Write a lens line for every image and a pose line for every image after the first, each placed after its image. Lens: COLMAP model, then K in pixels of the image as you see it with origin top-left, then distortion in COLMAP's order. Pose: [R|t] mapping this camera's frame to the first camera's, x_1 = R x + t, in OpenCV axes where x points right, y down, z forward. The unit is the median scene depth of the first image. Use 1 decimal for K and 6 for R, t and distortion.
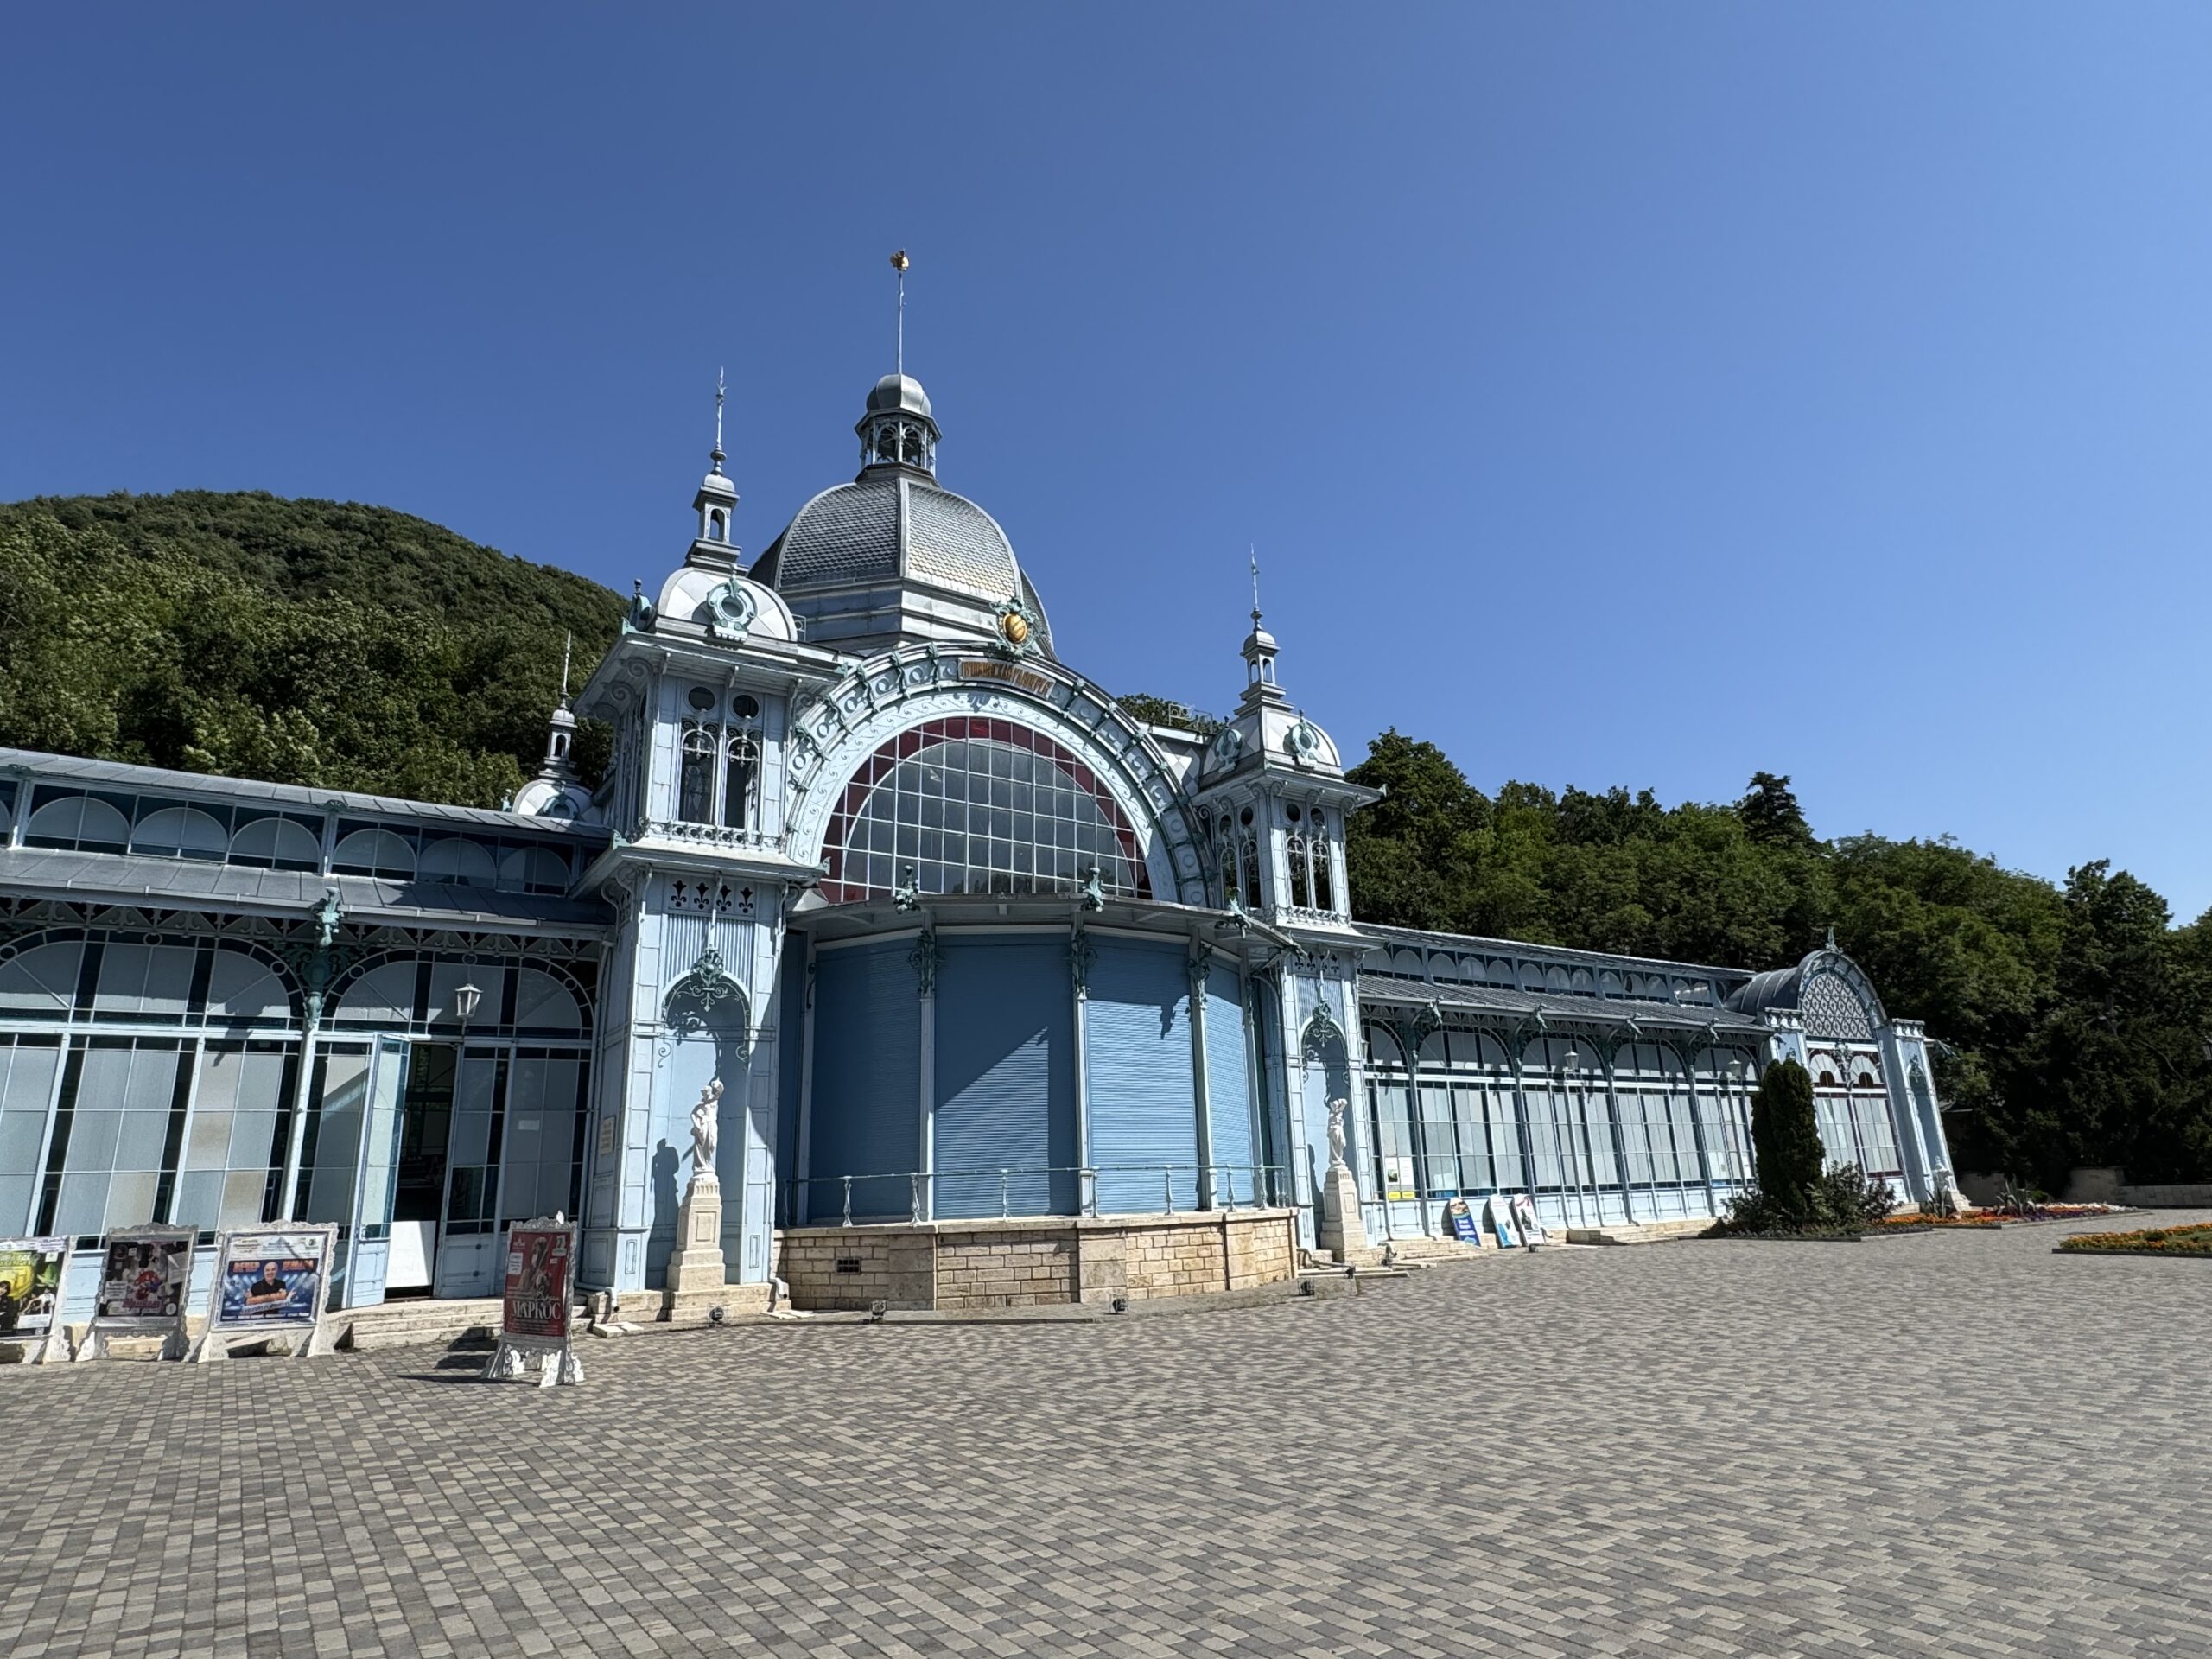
lens RADIAL K [[1278.2, 0, 1106.0], [0, 1278.2, 829.5], [0, 0, 1]] dist [-0.005271, 0.001165]
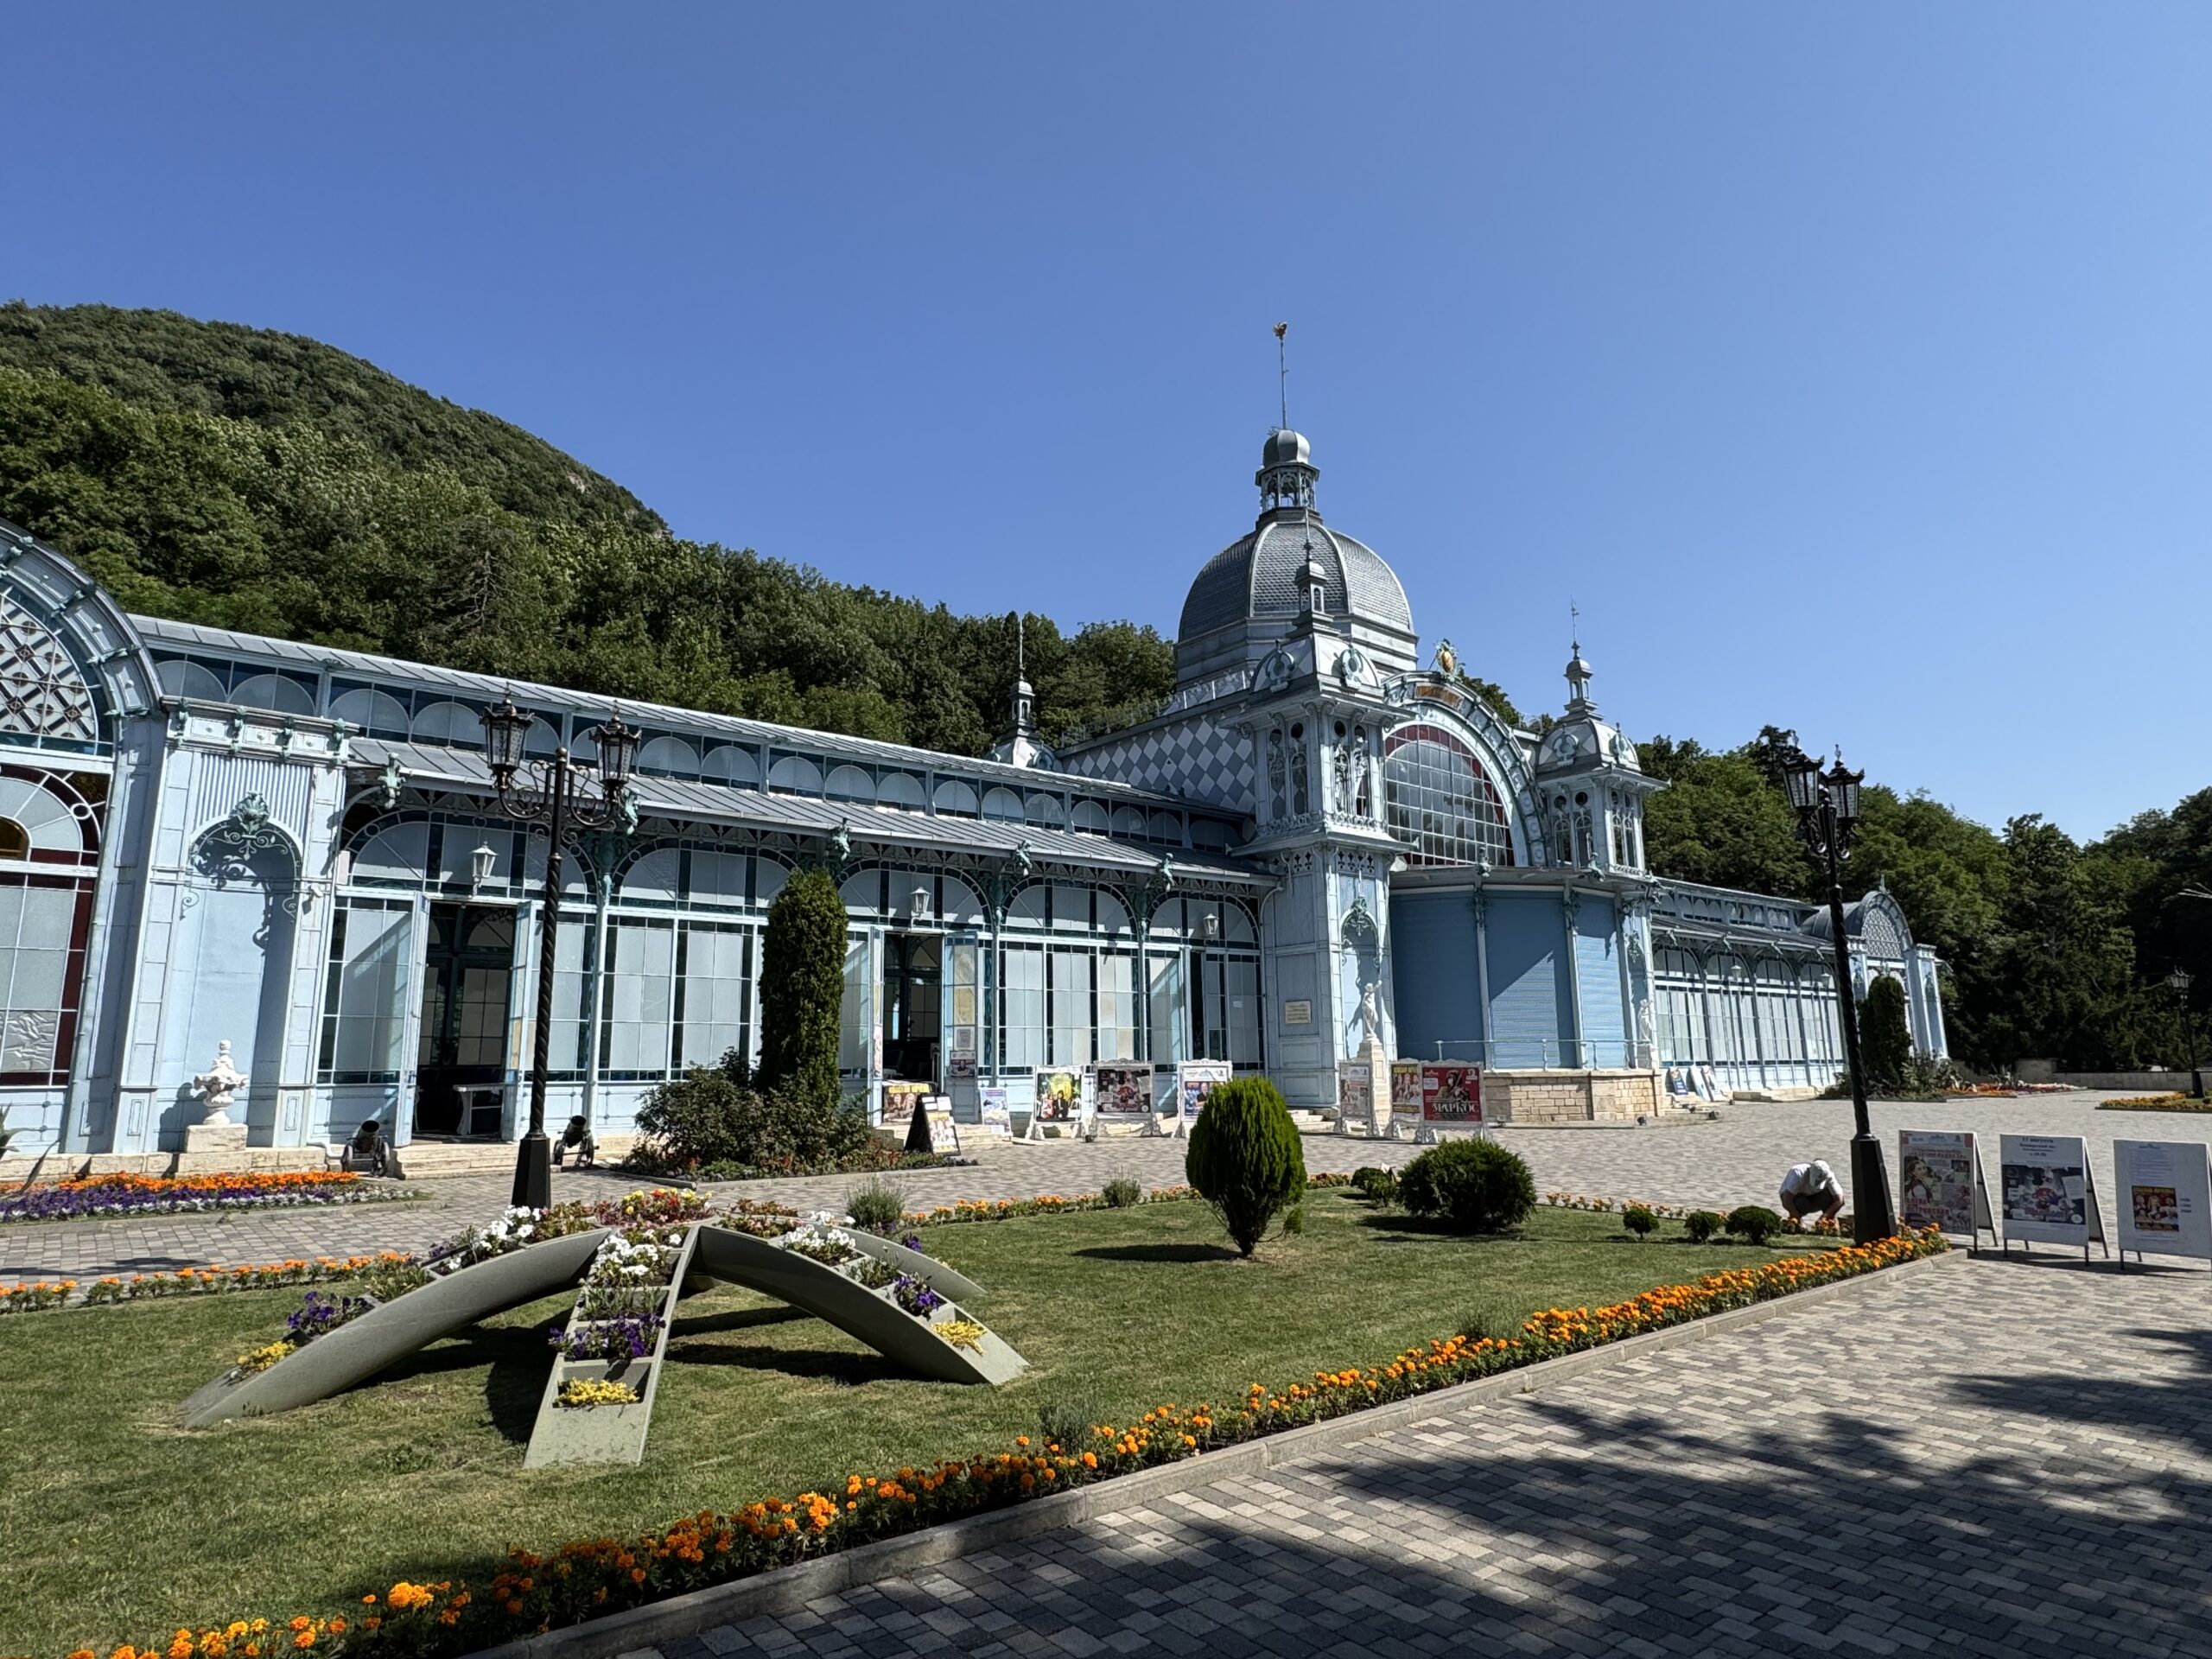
lens RADIAL K [[1278.2, 0, 1106.0], [0, 1278.2, 829.5], [0, 0, 1]] dist [-0.005271, 0.001165]
pose [[0.995598, 0.040190, 0.084669, -0.443472], [-0.048141, 0.994402, 0.094057, -0.069964], [-0.080415, -0.097719, 0.991960, -0.301524]]
